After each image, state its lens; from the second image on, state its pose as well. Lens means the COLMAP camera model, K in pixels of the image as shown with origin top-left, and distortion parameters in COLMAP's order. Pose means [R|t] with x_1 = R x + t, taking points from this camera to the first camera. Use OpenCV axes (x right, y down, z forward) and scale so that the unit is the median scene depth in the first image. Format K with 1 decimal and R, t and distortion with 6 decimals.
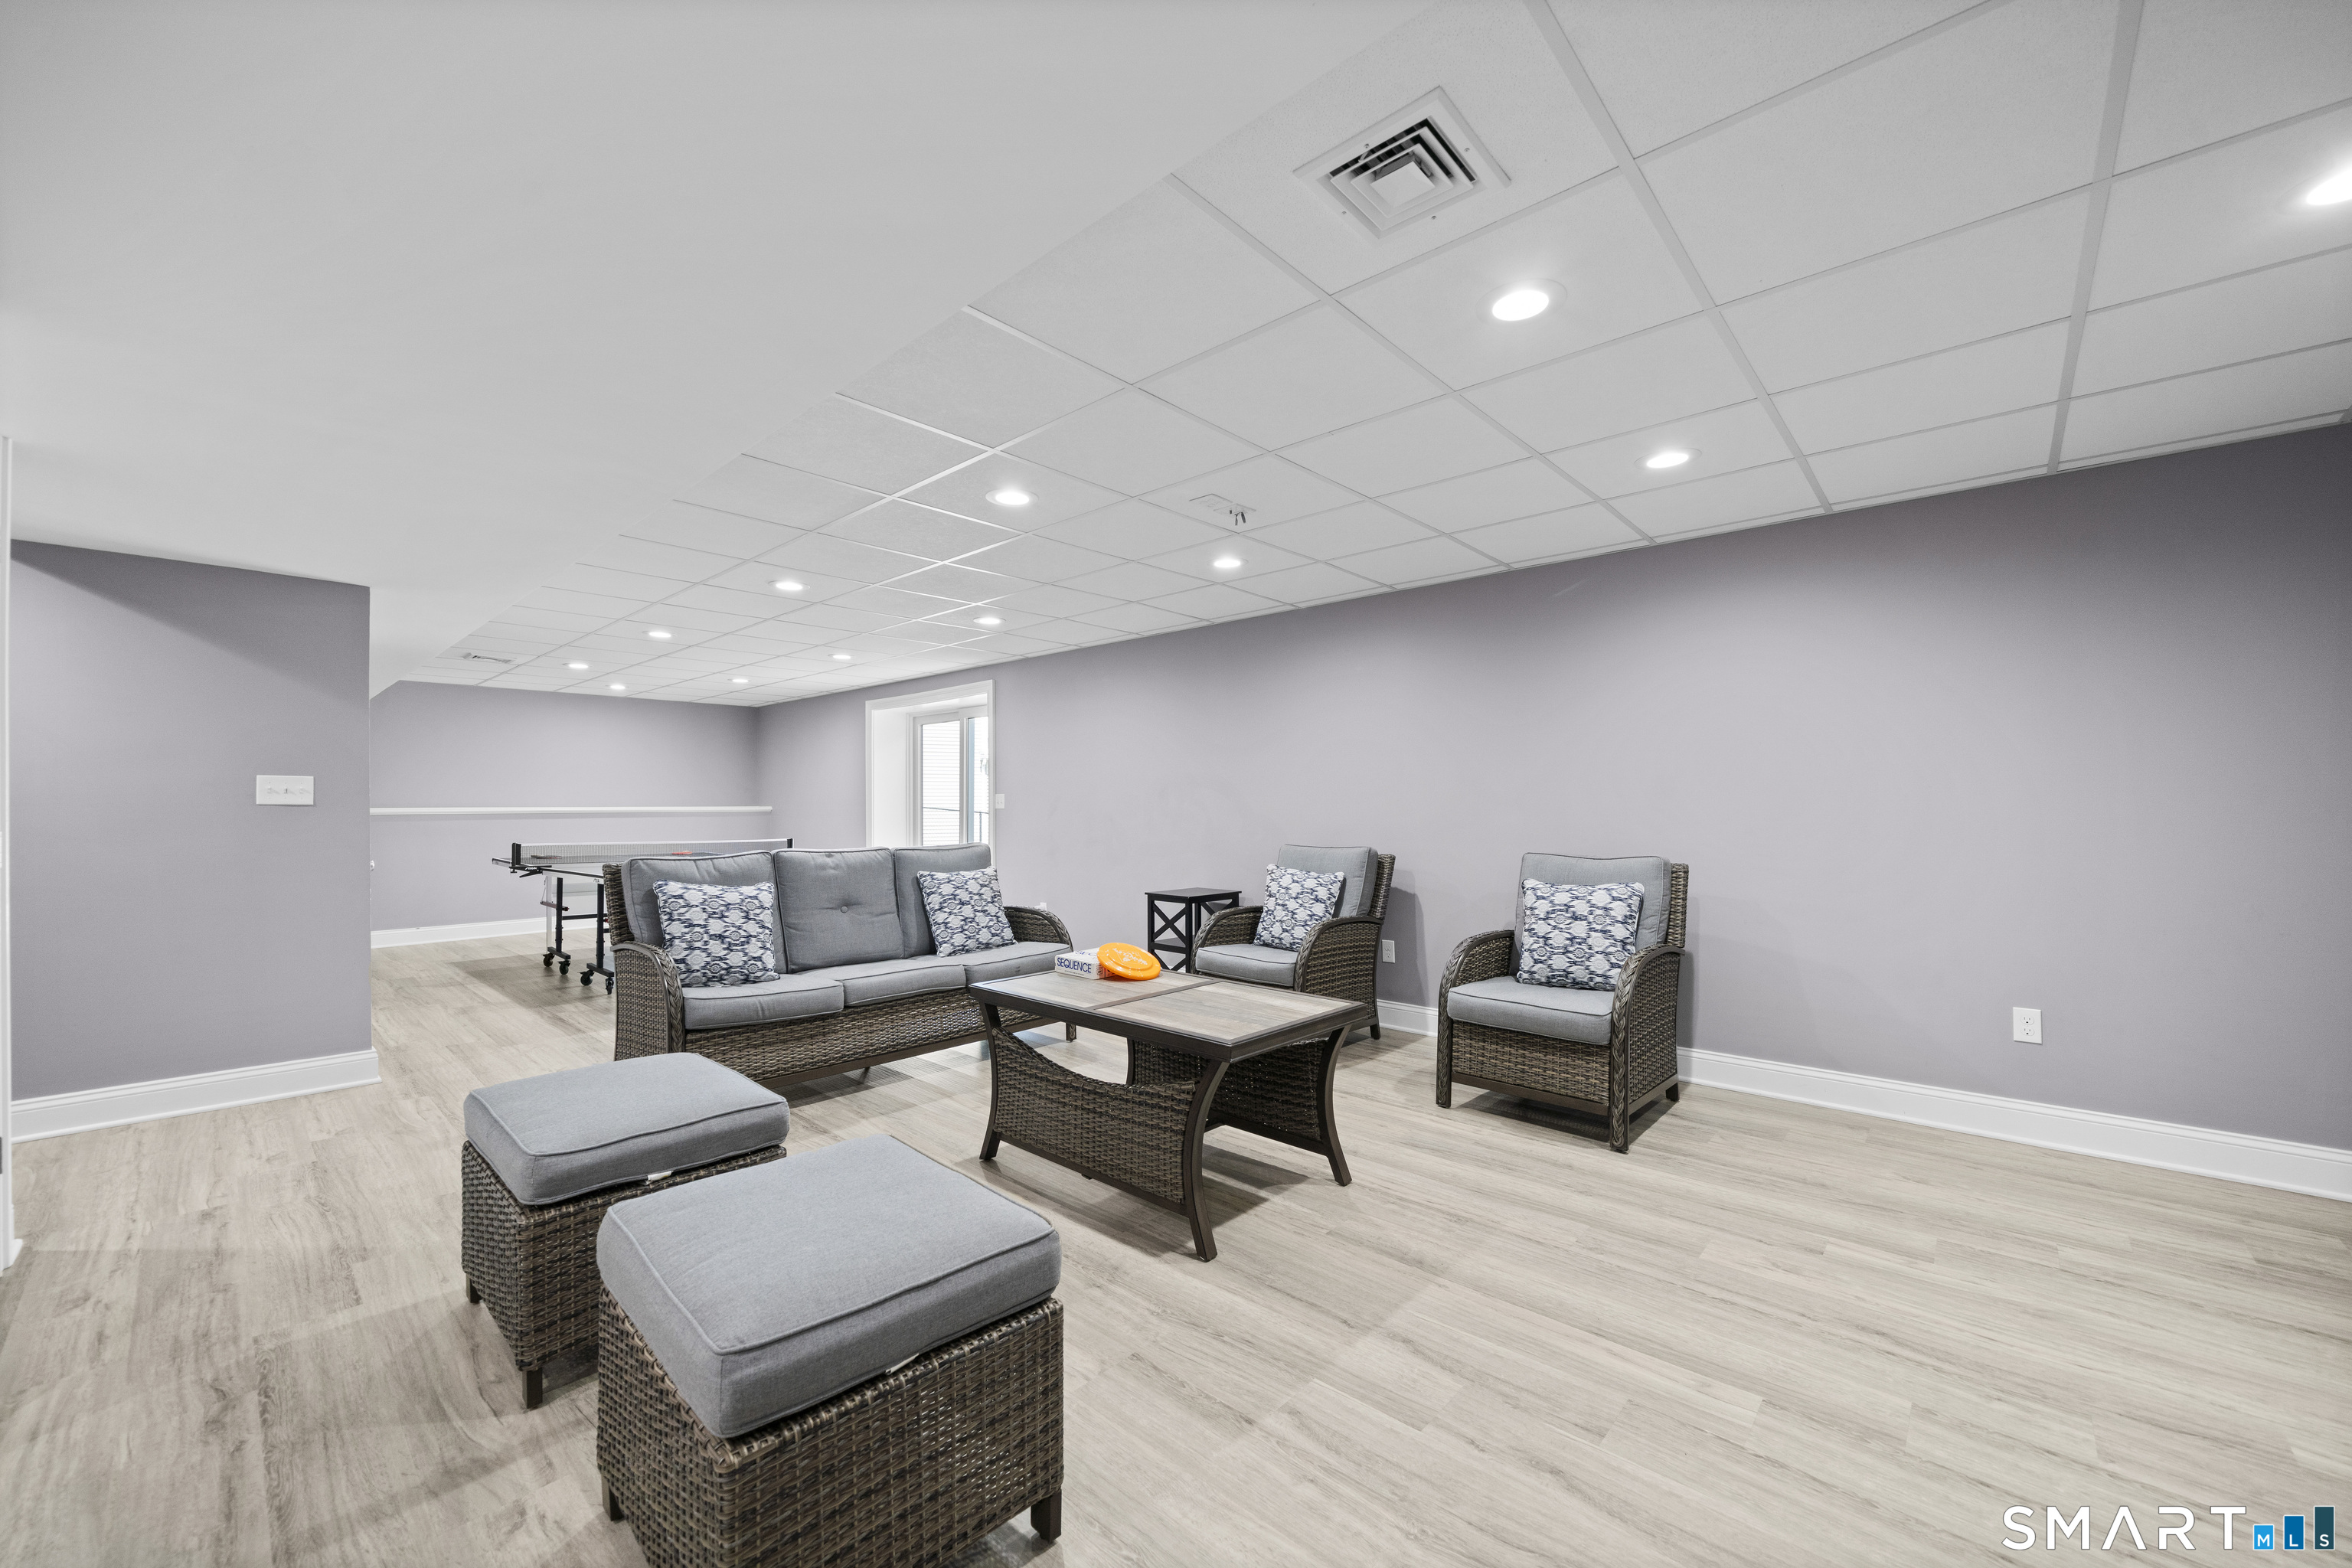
lens RADIAL K [[899.6, 0, 1171.3], [0, 899.6, 799.7], [0, 0, 1]] dist [-0.003669, -0.000740]
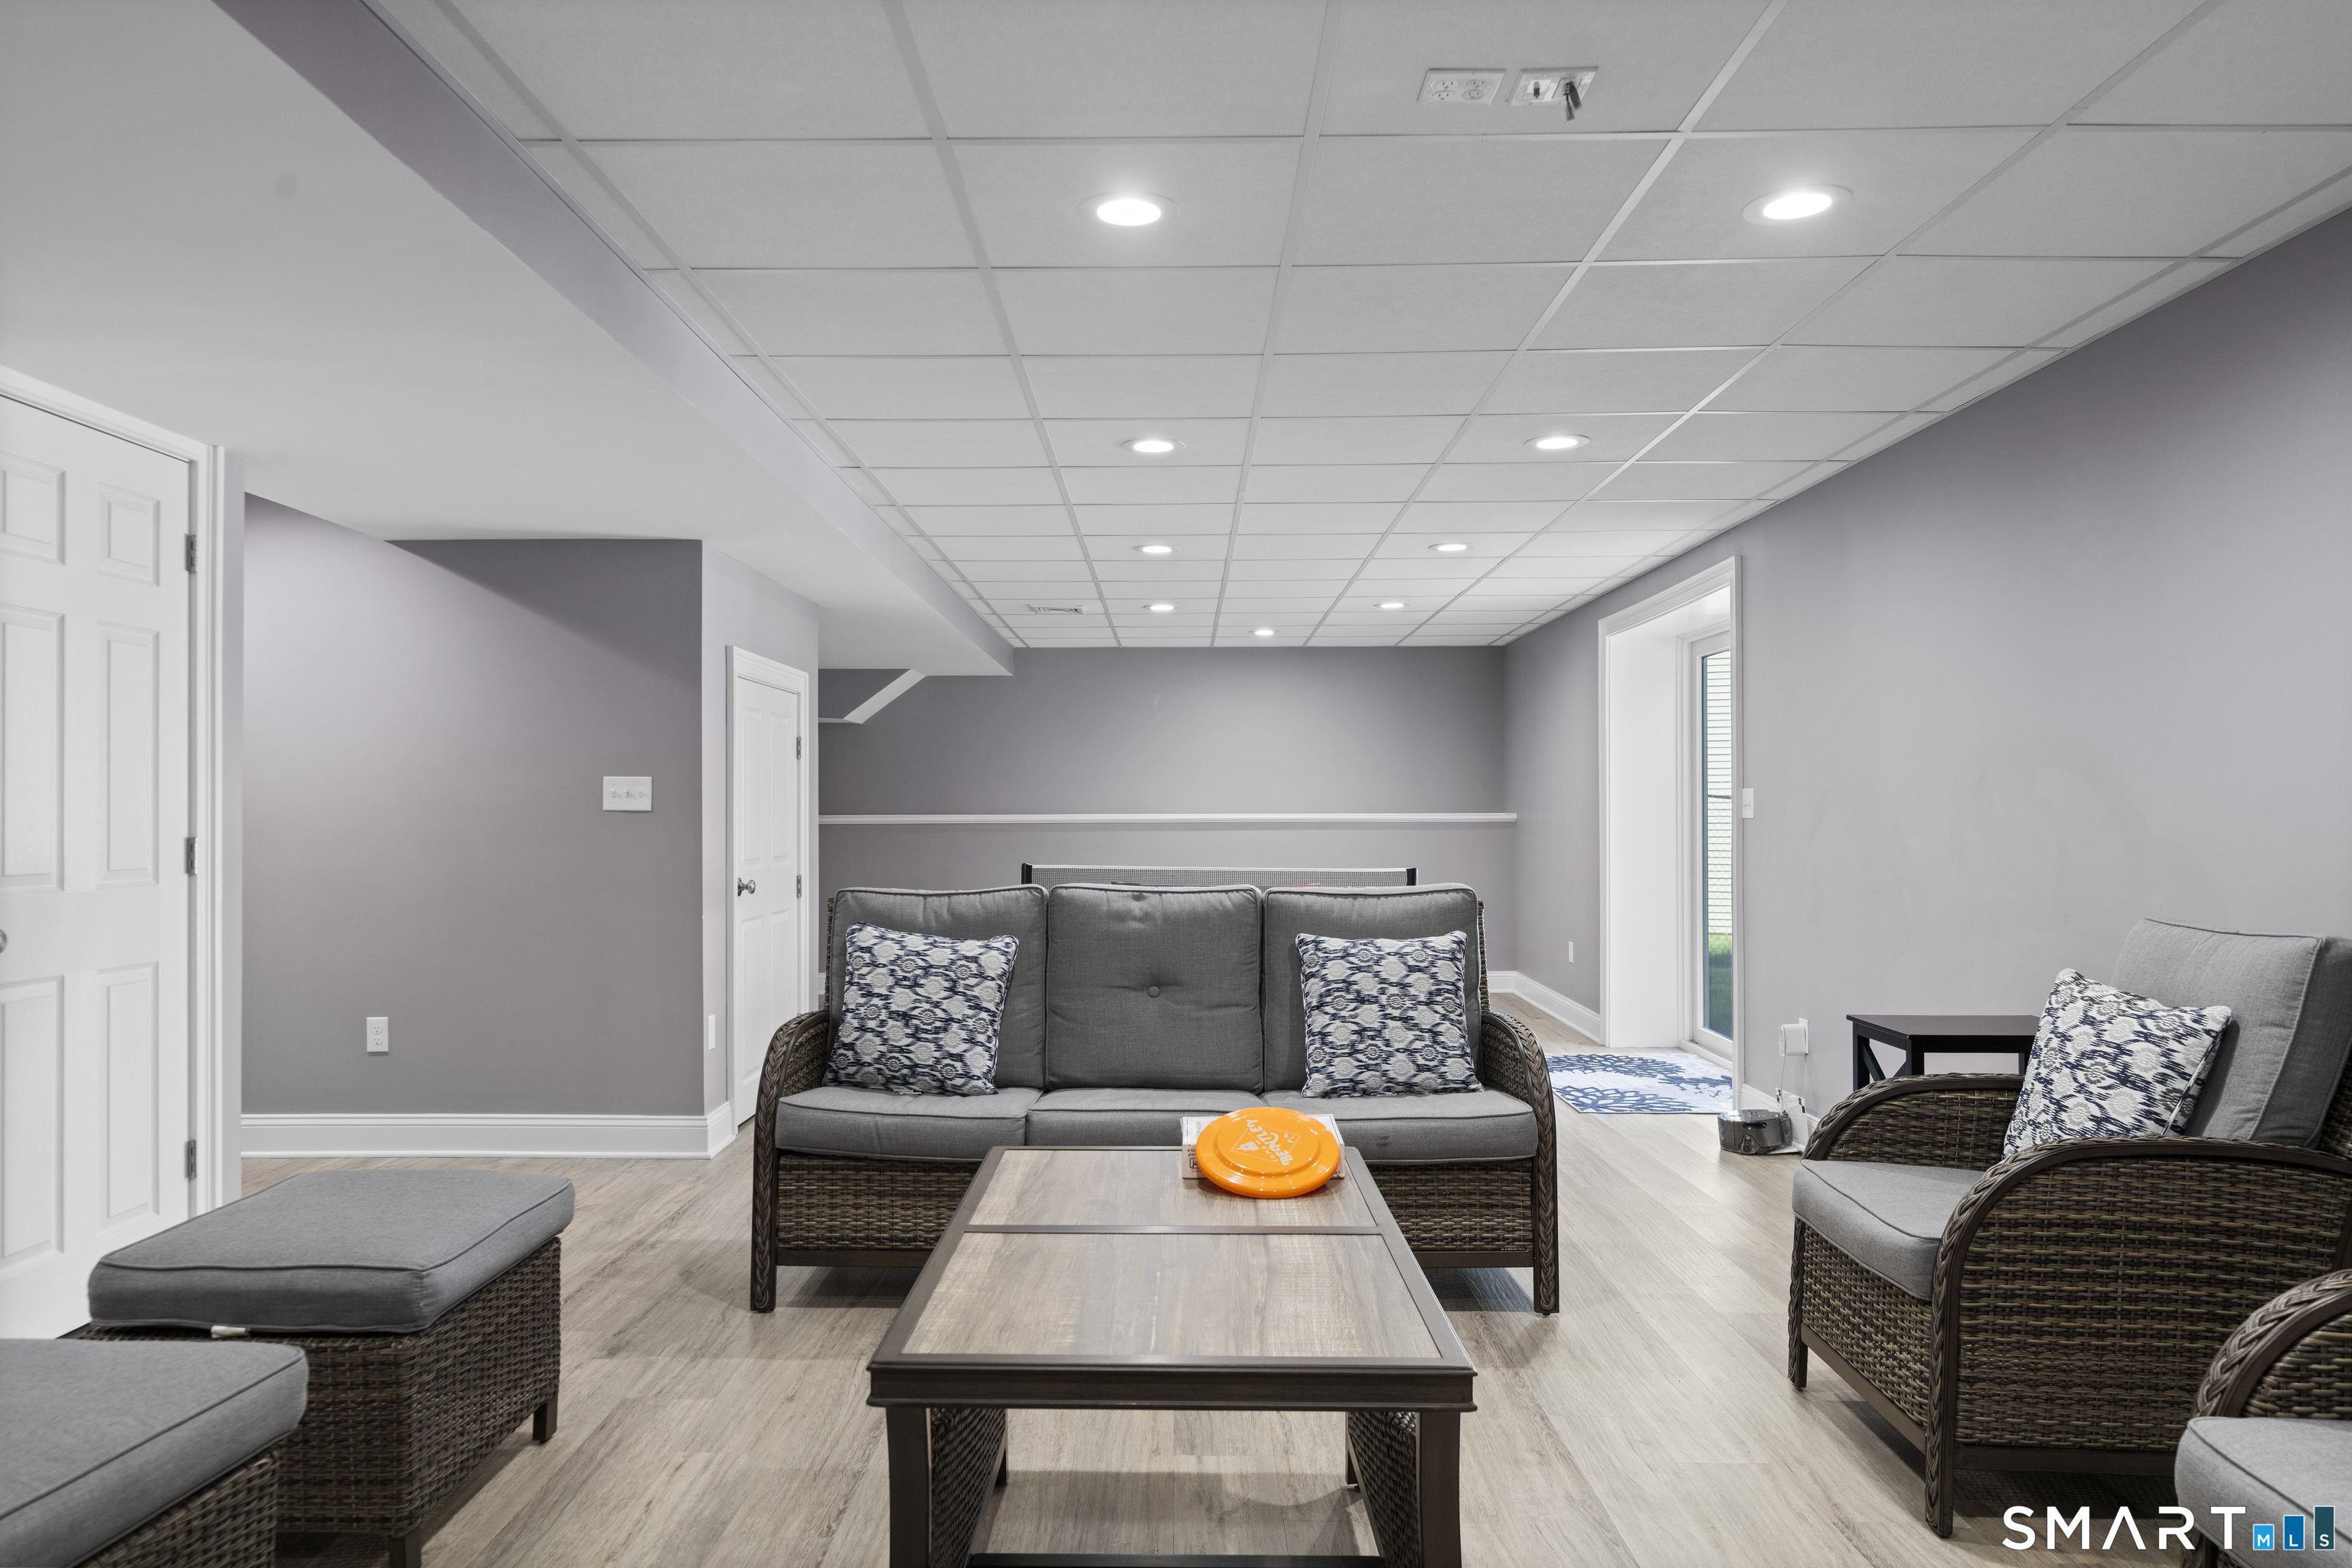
lens RADIAL K [[1583.7, 0, 1166.5], [0, 1583.7, 798.8], [0, 0, 1]] dist [0.007764, -0.002875]
pose [[0.671657, -0.006584, -0.740833, 0.379748], [0.005138, 0.999978, -0.004228, 0.002398], [0.740844, -0.000967, 0.671676, 0.308326]]
